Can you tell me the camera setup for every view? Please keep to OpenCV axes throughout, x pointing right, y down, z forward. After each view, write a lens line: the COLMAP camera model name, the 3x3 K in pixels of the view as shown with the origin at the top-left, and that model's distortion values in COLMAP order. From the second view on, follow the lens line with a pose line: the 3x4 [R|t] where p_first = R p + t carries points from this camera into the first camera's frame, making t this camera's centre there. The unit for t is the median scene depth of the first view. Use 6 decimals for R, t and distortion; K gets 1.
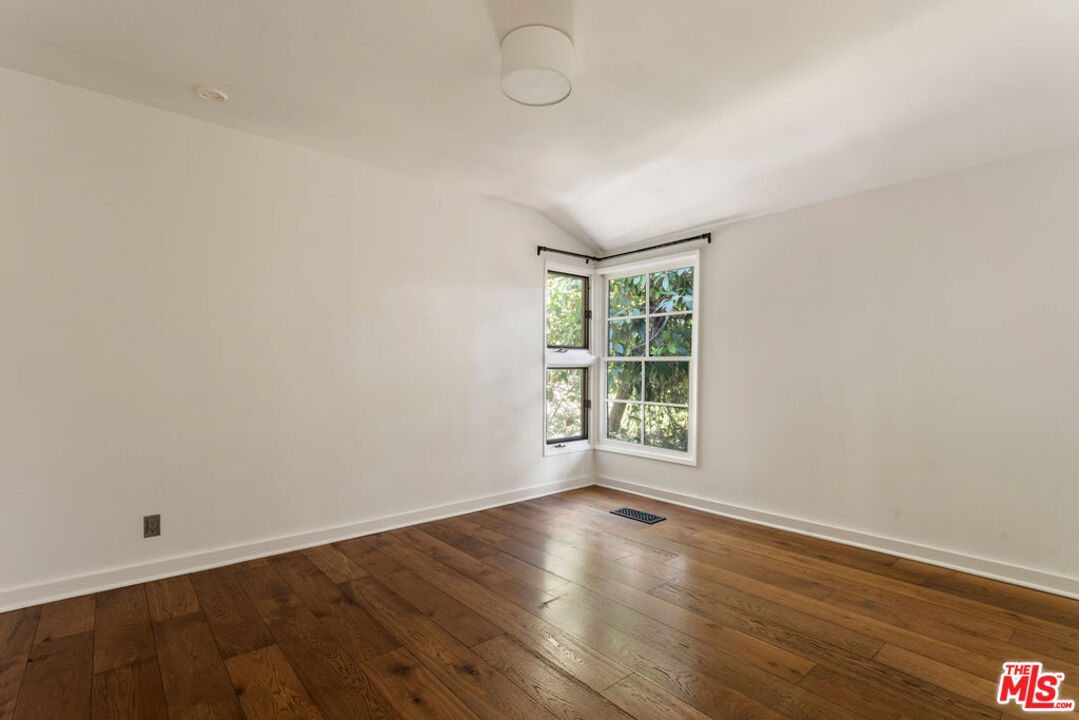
lens RADIAL K [[496.4, 0, 539.5], [0, 496.4, 360.0], [0, 0, 1]] dist [0.000996, -0.000093]
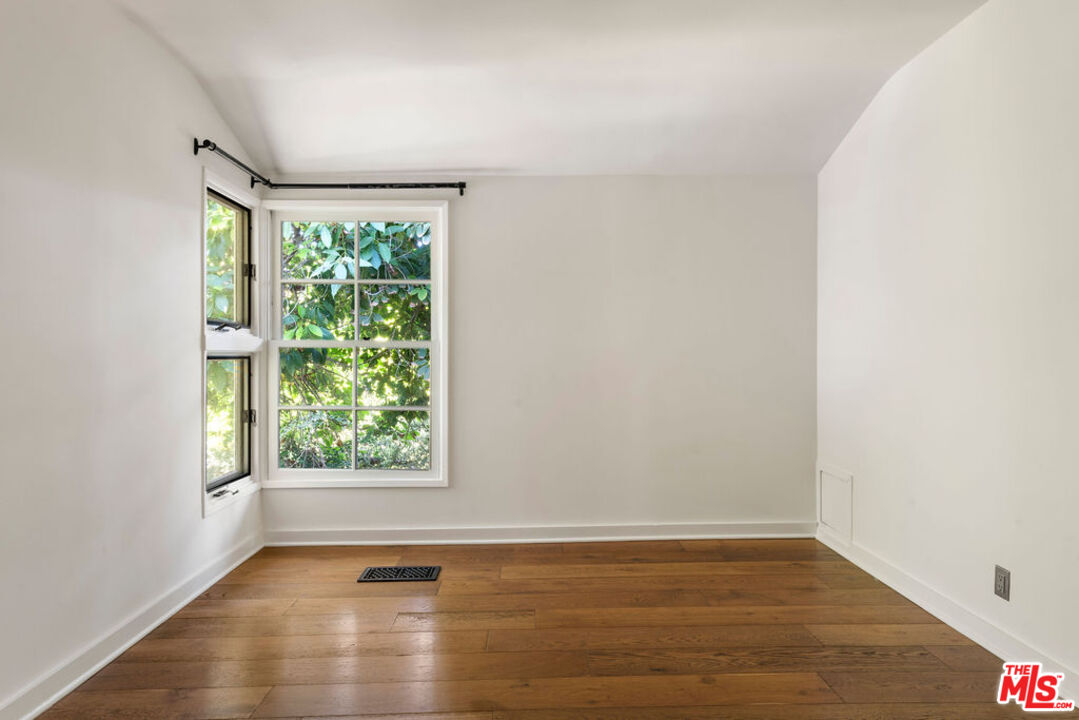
lens RADIAL K [[600.3, 0, 539.2], [0, 600.3, 337.5], [0, 0, 1]] dist [0.000225, -0.000296]
pose [[0.640120, 0.016108, 0.768106, -0.294568], [-0.005890, 0.999854, -0.016060, 0.001198], [-0.768253, 0.005756, 0.640121, 0.302761]]
